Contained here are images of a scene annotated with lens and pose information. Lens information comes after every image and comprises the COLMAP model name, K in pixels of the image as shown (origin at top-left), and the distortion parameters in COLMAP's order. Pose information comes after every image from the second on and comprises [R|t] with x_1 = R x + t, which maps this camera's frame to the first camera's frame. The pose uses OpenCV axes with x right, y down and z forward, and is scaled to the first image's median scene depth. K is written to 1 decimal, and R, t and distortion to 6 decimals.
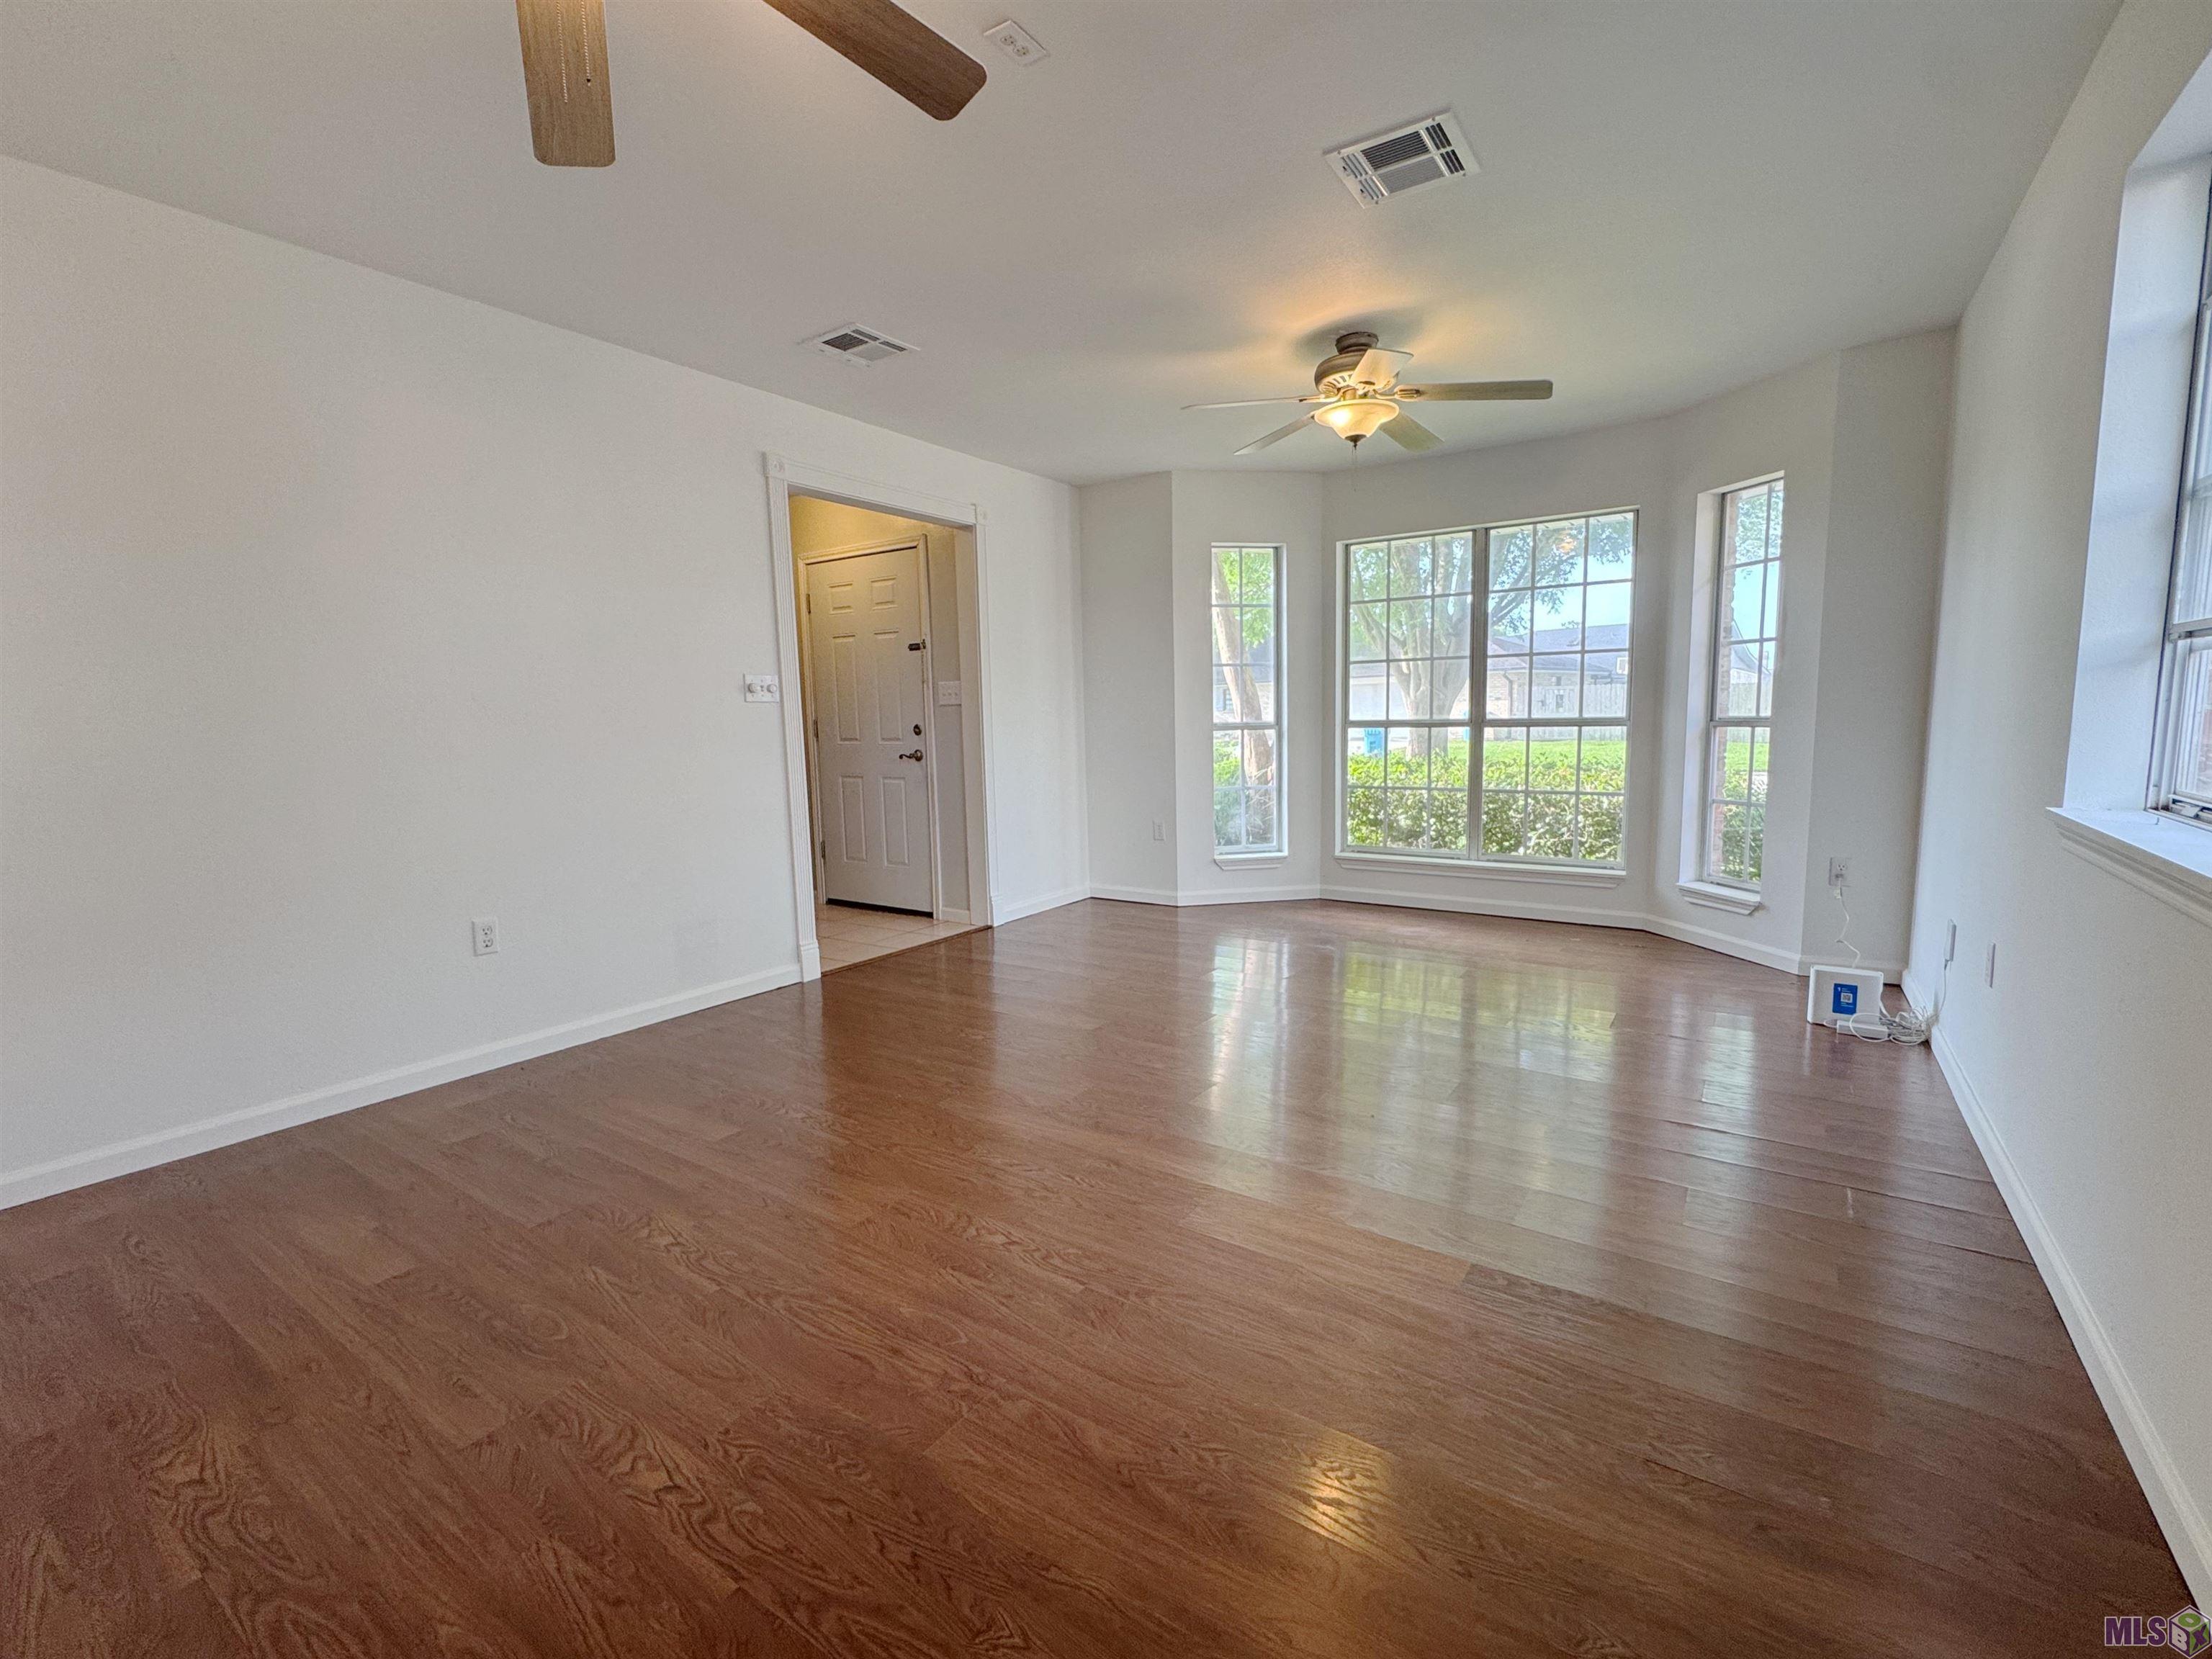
lens RADIAL K [[894.9, 0, 1110.8], [0, 894.9, 828.1], [0, 0, 1]] dist [-0.003782, -0.000079]
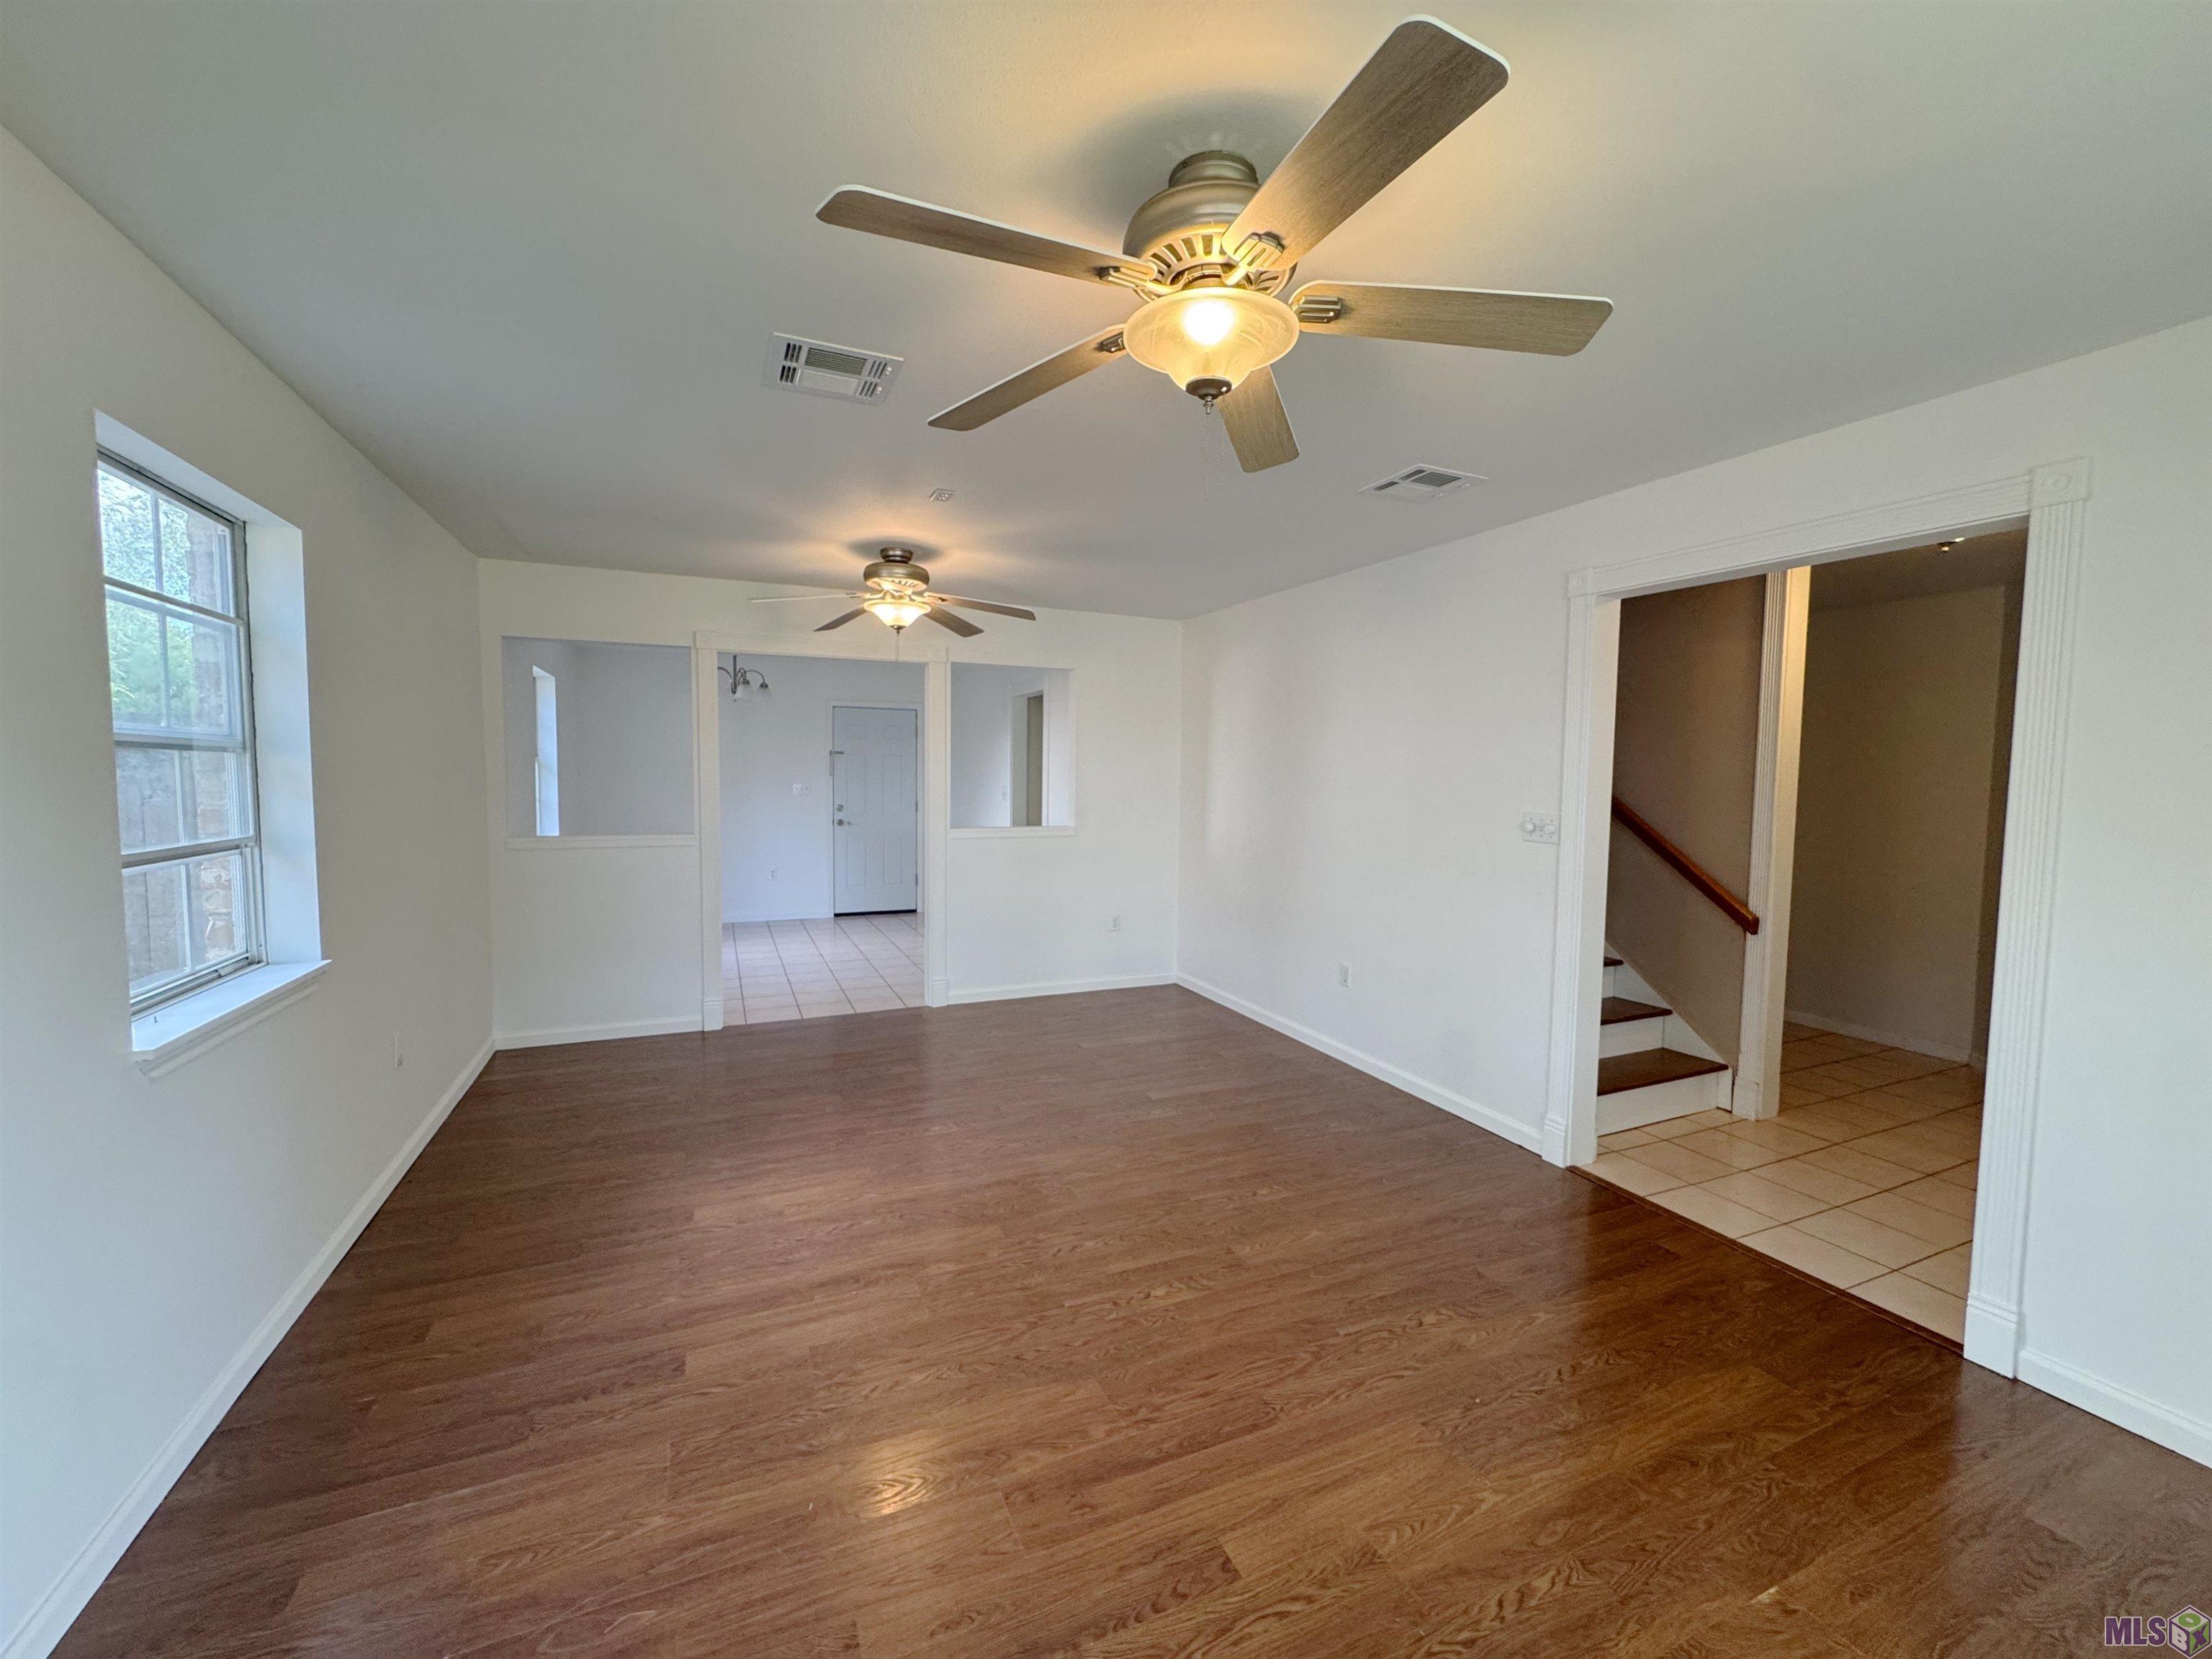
lens RADIAL K [[894.9, 0, 1110.8], [0, 894.9, 828.1], [0, 0, 1]] dist [-0.003782, -0.000079]
pose [[-0.494032, 0.042532, -0.868403, 0.973016], [-0.118555, 0.986178, 0.115747, -0.306253], [0.861323, 0.160136, -0.482161, 1.623818]]
